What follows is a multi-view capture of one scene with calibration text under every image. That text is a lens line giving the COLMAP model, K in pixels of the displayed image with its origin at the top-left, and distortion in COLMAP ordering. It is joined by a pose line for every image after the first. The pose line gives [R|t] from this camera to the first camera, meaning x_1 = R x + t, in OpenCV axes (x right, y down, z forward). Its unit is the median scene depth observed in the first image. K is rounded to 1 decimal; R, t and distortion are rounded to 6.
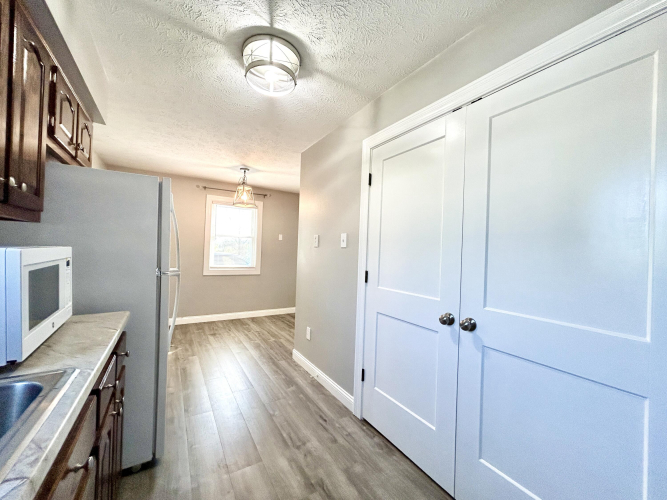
lens RADIAL K [[267.3, 0, 331.2], [0, 267.3, 251.0], [0, 0, 1]] dist [0.002894, 0.000327]
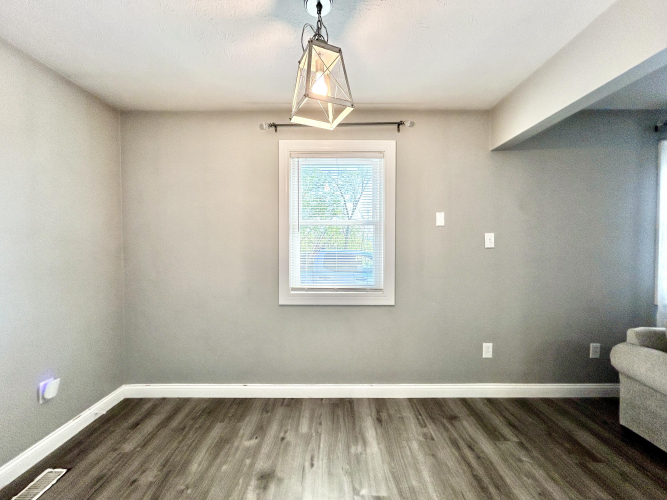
lens RADIAL K [[267.3, 0, 329.8], [0, 267.3, 250.0], [0, 0, 1]] dist [0.002894, 0.000327]
pose [[0.848082, -0.027787, -0.529135, -0.131897], [0.029733, 0.999546, -0.004835, -0.006643], [0.529030, -0.011632, 0.848524, 0.627528]]
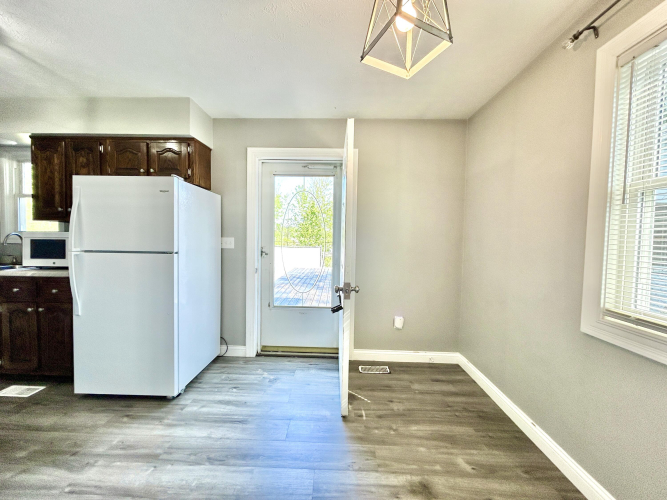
lens RADIAL K [[267.3, 0, 328.3], [0, 267.3, 249.3], [0, 0, 1]] dist [0.002894, 0.000327]
pose [[-0.558173, -0.006468, -0.829699, -0.074625], [-0.035992, 0.999217, 0.016424, 0.003445], [0.828944, 0.039030, -0.557969, 0.928352]]
